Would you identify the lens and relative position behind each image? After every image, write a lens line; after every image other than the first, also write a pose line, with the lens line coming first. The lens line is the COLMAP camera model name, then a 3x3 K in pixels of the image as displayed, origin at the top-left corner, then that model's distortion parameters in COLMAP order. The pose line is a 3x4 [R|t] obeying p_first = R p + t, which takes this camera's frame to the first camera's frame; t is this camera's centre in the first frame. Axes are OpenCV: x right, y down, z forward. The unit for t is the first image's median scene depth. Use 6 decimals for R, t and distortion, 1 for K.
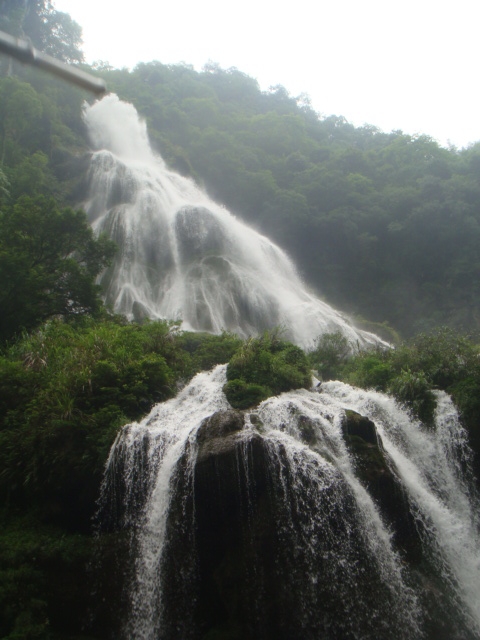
lens RADIAL K [[732.7, 0, 240.0], [0, 732.7, 320.0], [0, 0, 1]] dist [-0.189101, 0.149112]
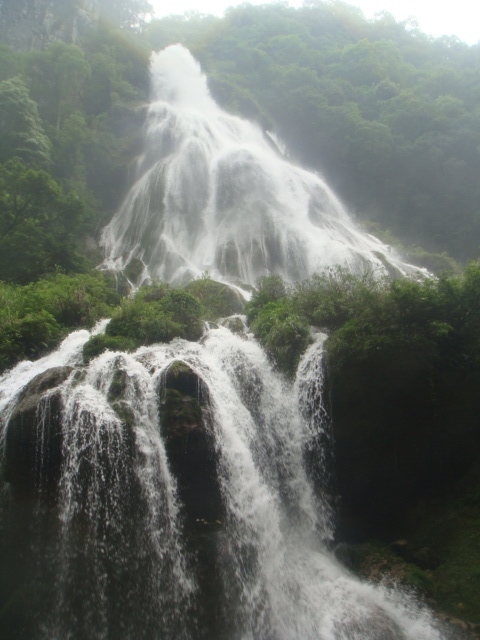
lens RADIAL K [[732.7, 0, 240.0], [0, 732.7, 320.0], [0, 0, 1]] dist [-0.189101, 0.149112]
pose [[0.974474, -0.057035, -0.217135, 0.150214], [0.074258, 0.994637, 0.071999, 0.002456], [0.211864, -0.086285, 0.973483, 0.031713]]
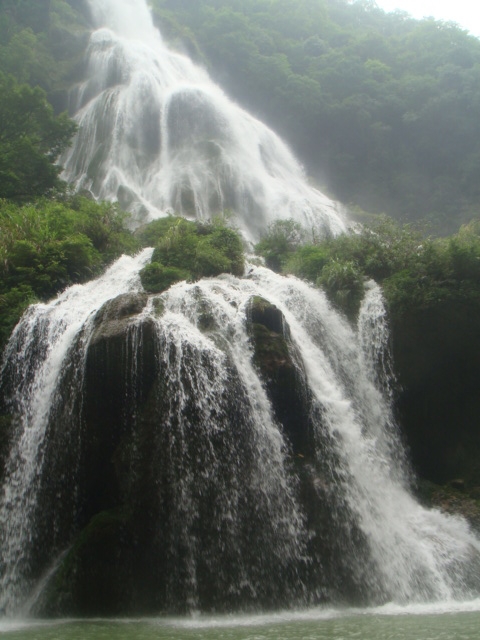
lens RADIAL K [[732.7, 0, 240.0], [0, 732.7, 320.0], [0, 0, 1]] dist [-0.189101, 0.149112]
pose [[0.998637, 0.033860, -0.039728, 0.056495], [-0.027552, 0.988337, 0.149767, 0.003344], [0.044335, -0.148469, 0.987923, 0.014340]]
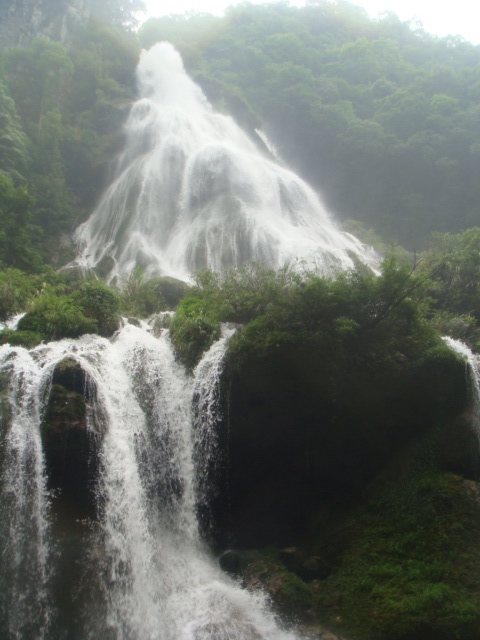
lens RADIAL K [[732.7, 0, 240.0], [0, 732.7, 320.0], [0, 0, 1]] dist [-0.189101, 0.149112]
pose [[0.970708, -0.049644, -0.235079, 0.197951], [0.067661, 0.995306, 0.069201, 0.009816], [0.230540, -0.083080, 0.969510, 0.055854]]
